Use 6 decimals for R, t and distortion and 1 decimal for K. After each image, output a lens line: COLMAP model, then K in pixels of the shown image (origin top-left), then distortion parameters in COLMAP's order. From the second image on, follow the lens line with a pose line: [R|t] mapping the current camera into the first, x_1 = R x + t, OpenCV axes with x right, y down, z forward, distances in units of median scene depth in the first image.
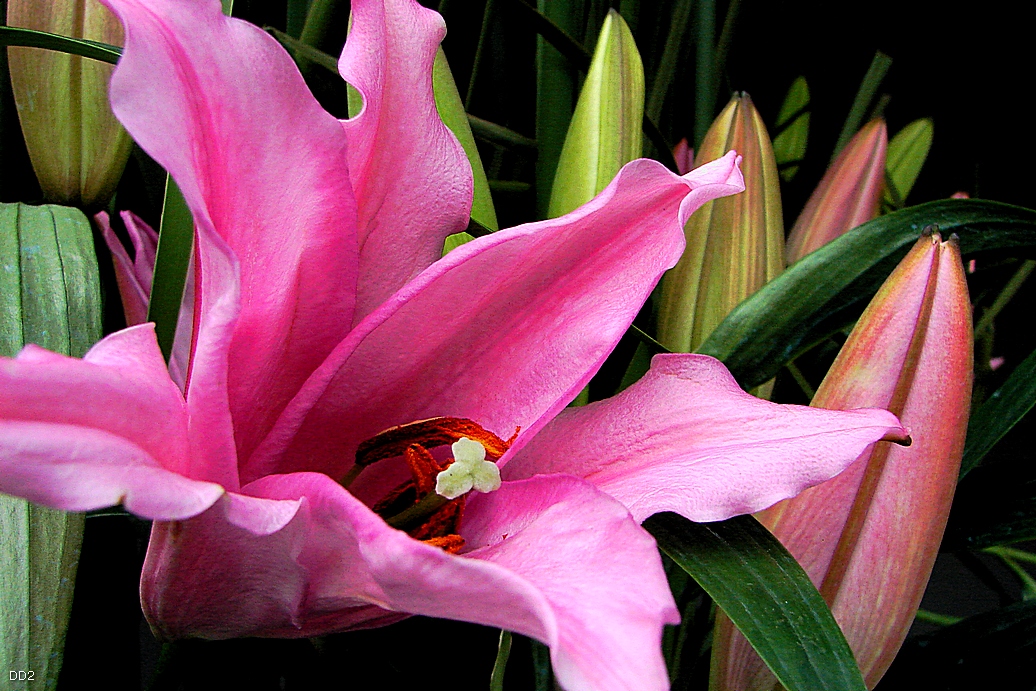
lens RADIAL K [[1123.9, 0, 522.5], [0, 1123.9, 359.5], [0, 0, 1]] dist [-0.242250, 0.321505]
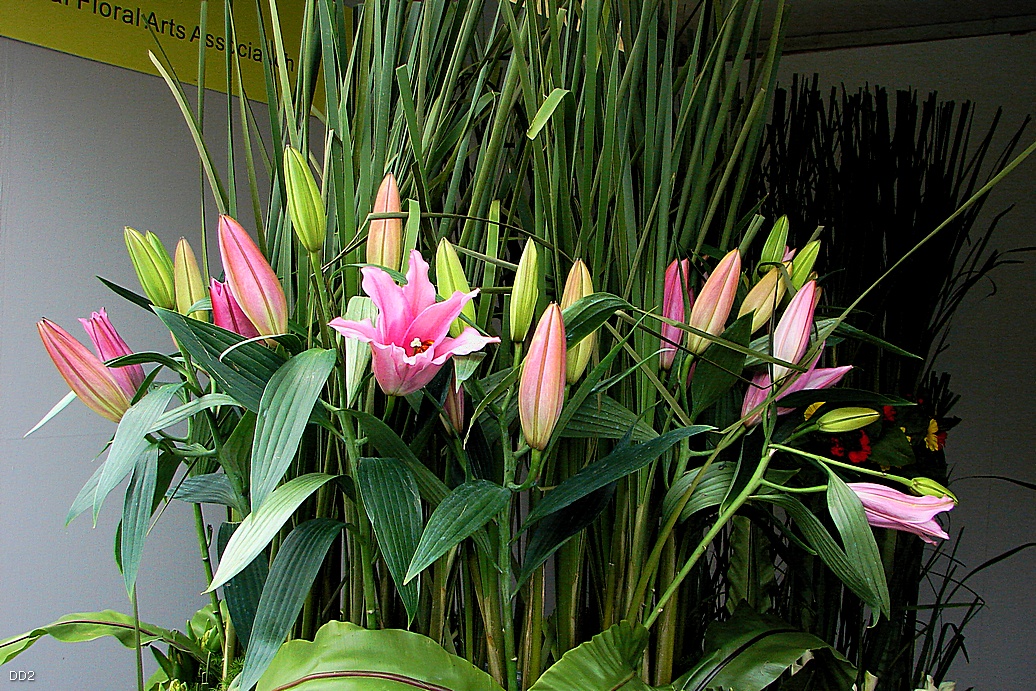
lens RADIAL K [[1123.9, 0, 522.5], [0, 1123.9, 359.5], [0, 0, 1]] dist [-0.242250, 0.321505]
pose [[0.922235, 0.023480, -0.385915, 2.330589], [-0.042646, 0.998241, -0.041177, 0.335746], [0.384269, 0.054432, 0.921615, -3.607045]]
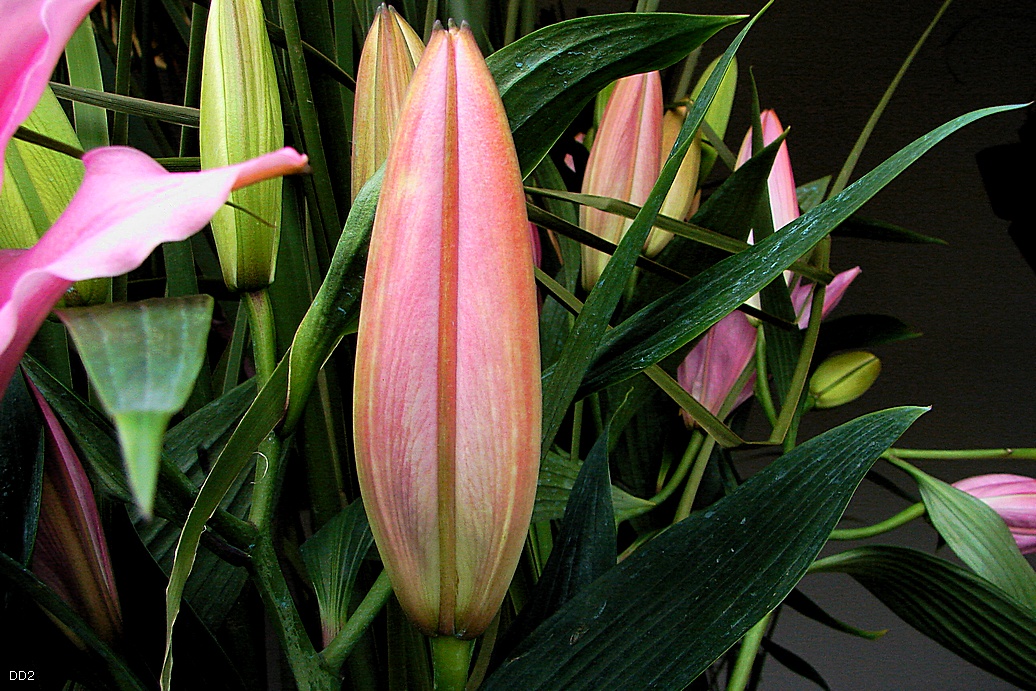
lens RADIAL K [[1123.9, 0, 522.5], [0, 1123.9, 359.5], [0, 0, 1]] dist [-0.242250, 0.321505]
pose [[0.975894, -0.218073, 0.008711, 0.446662], [0.218132, 0.973312, -0.071284, 0.317544], [0.007067, 0.071465, 0.997418, 0.033743]]
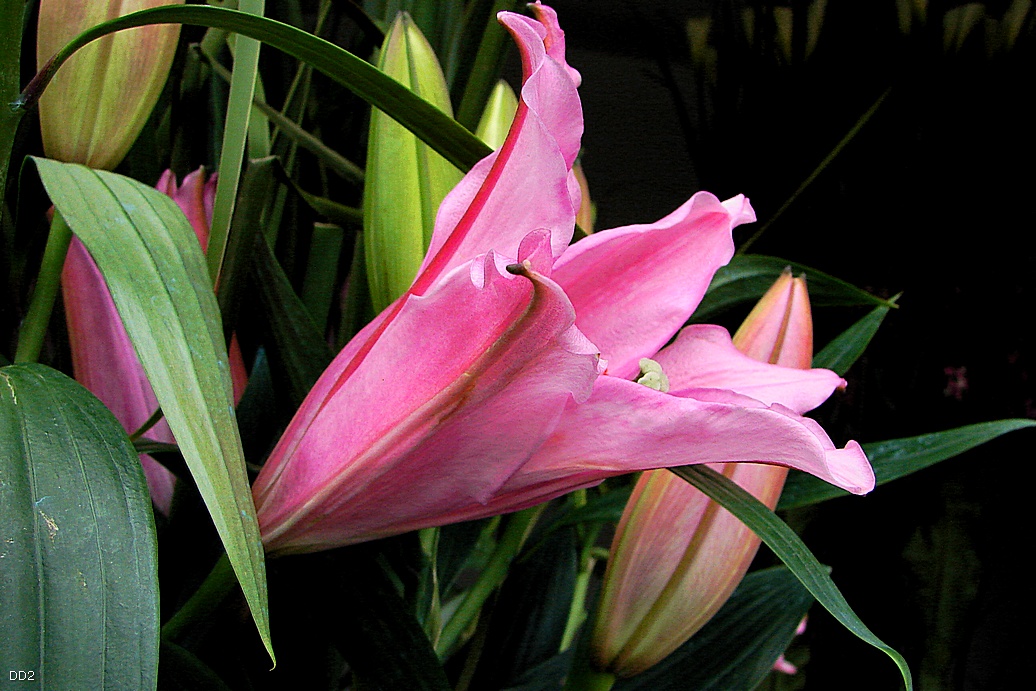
lens RADIAL K [[1123.9, 0, 522.5], [0, 1123.9, 359.5], [0, 0, 1]] dist [-0.242250, 0.321505]
pose [[0.911366, 0.071169, 0.405398, -0.647588], [-0.042807, 0.995986, -0.078615, 0.158411], [-0.409366, 0.054293, 0.910753, -0.230513]]
